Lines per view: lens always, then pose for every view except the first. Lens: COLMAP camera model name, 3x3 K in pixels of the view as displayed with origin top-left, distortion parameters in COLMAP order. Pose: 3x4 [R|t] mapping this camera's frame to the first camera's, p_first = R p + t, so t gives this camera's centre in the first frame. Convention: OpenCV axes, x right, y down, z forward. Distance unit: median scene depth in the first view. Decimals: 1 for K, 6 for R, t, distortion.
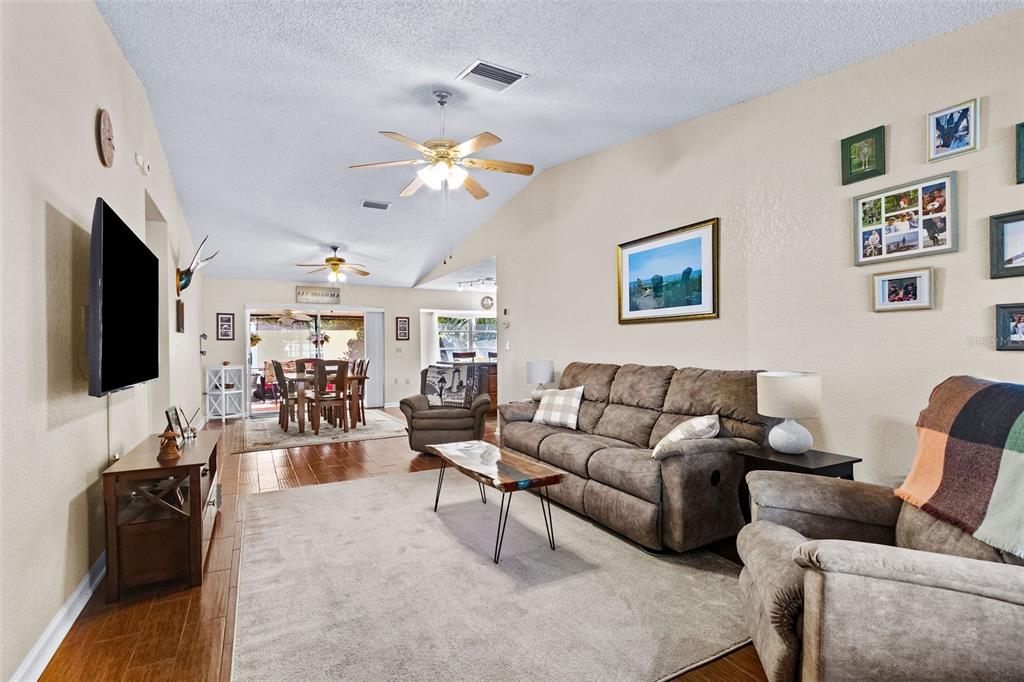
lens RADIAL K [[468.8, 0, 503.8], [0, 468.8, 343.4], [0, 0, 1]] dist [0.005352, -0.001099]
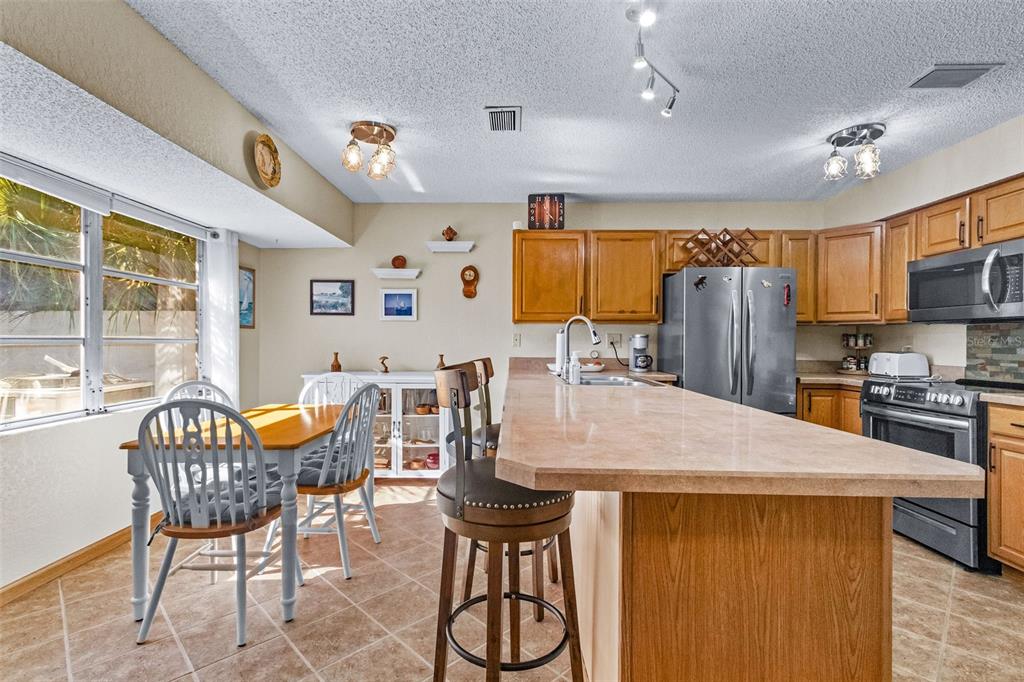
lens RADIAL K [[468.8, 0, 503.8], [0, 468.8, 343.4], [0, 0, 1]] dist [0.005352, -0.001099]
pose [[0.492485, 0.013342, 0.870219, -0.470074], [-0.018060, 0.999824, -0.005108, 0.024015], [-0.870134, -0.013200, 0.492639, 1.881911]]
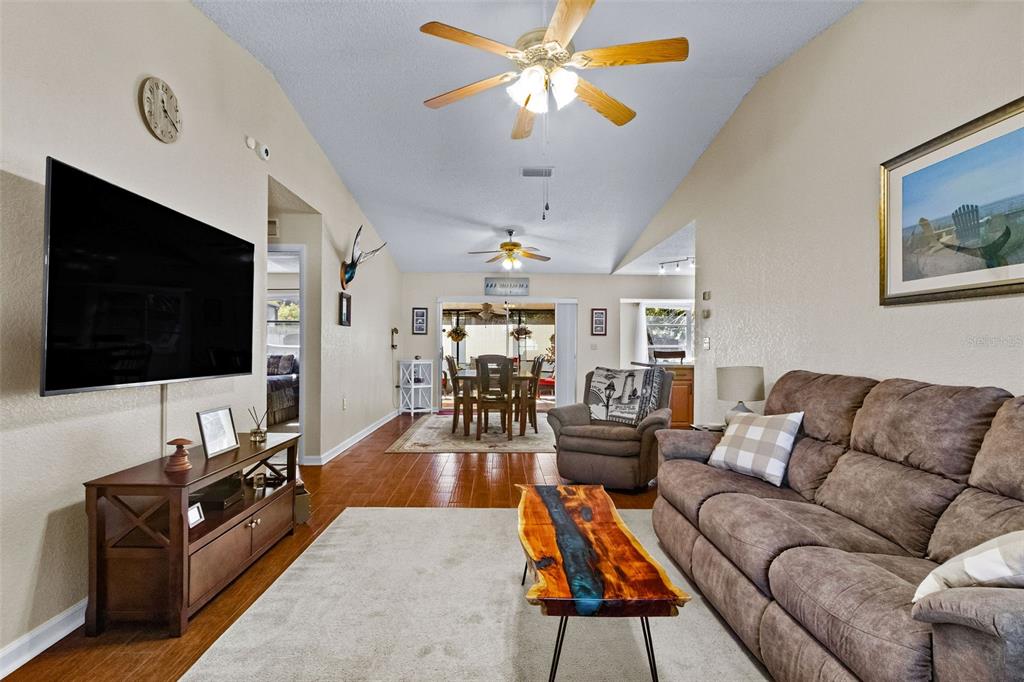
lens RADIAL K [[492.4, 0, 512.0], [0, 492.4, 341.0], [0, 0, 1]] dist [0.004334, -0.000762]
pose [[0.888330, 0.009757, -0.459103, 0.129577], [-0.008999, 0.999952, 0.003839, 0.002582], [0.459118, 0.000721, 0.888375, 0.284148]]
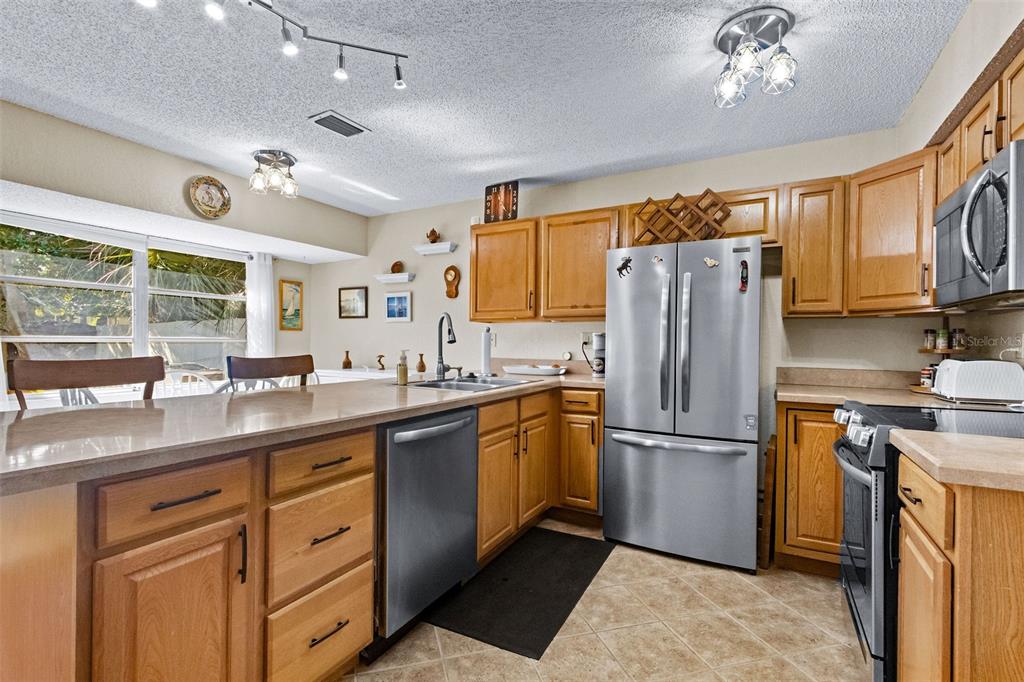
lens RADIAL K [[476.8, 0, 500.7], [0, 476.8, 346.4], [0, 0, 1]] dist [0.010349, -0.001095]
pose [[0.845502, 0.016388, 0.533720, -0.096676], [-0.023435, 0.999705, 0.006429, 0.018032], [-0.533457, -0.017943, 0.845637, 1.522549]]
